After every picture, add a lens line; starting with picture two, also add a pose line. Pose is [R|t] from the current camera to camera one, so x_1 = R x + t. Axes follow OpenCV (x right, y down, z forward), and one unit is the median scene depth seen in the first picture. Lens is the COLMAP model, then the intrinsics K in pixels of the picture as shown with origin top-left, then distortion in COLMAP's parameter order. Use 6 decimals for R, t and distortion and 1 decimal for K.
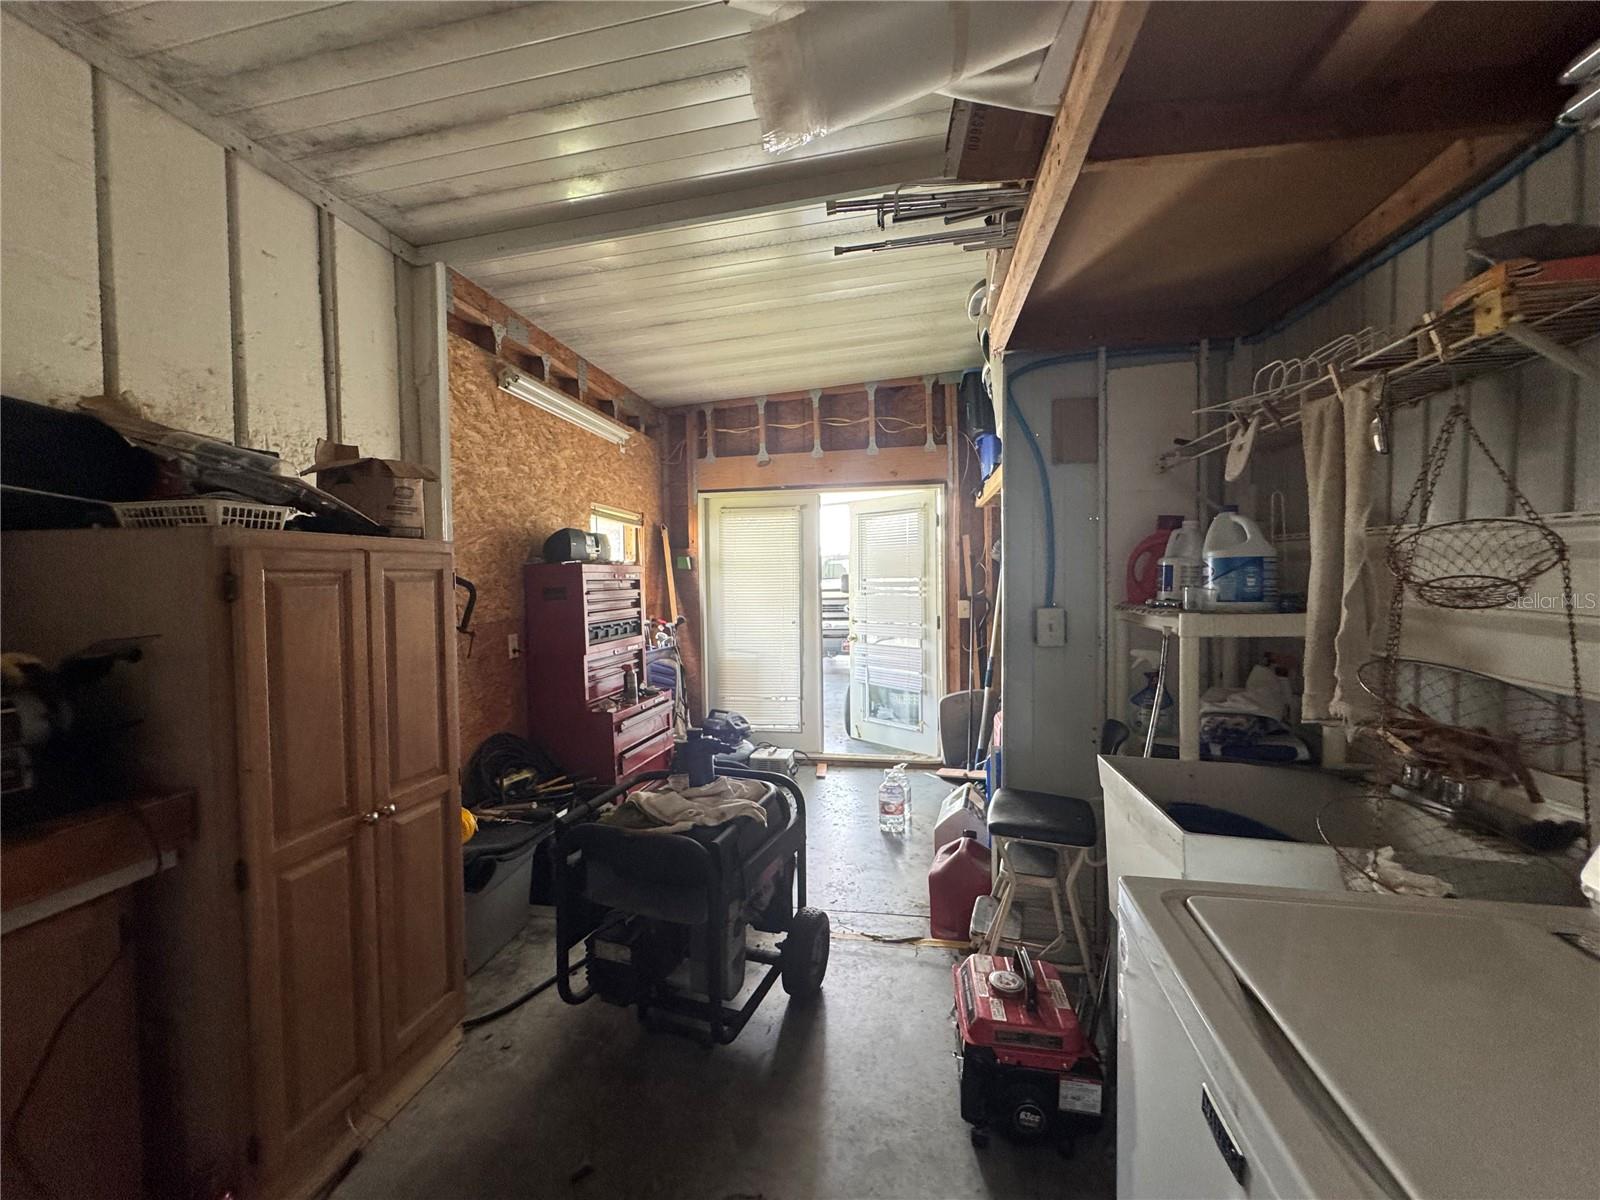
lens RADIAL K [[642.9, 0, 806.7], [0, 642.9, 596.8], [0, 0, 1]] dist [-0.003490, 0.000266]
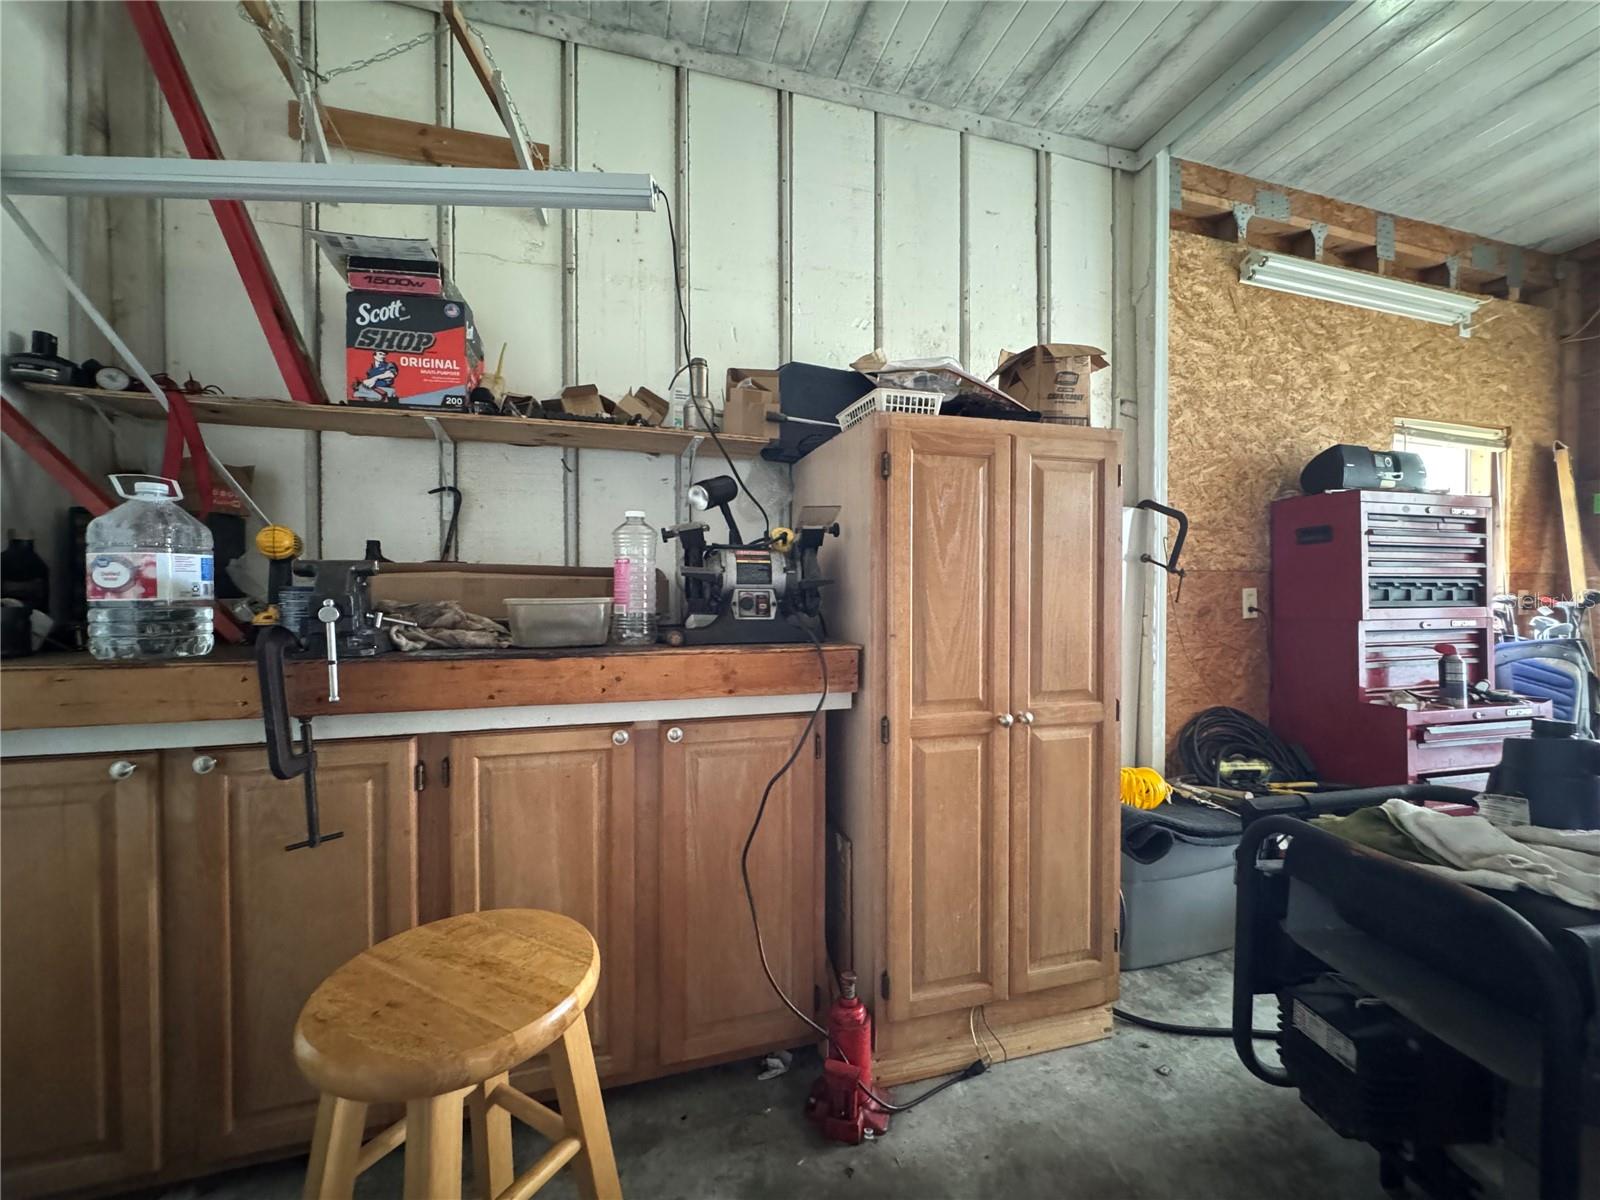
lens RADIAL K [[642.9, 0, 793.8], [0, 642.9, 596.1], [0, 0, 1]] dist [-0.003490, 0.000266]
pose [[0.438021, 0.024142, -0.898641, 0.012710], [-0.031018, 0.999450, 0.011731, 0.092981], [0.898429, 0.022735, 0.438529, 0.175437]]
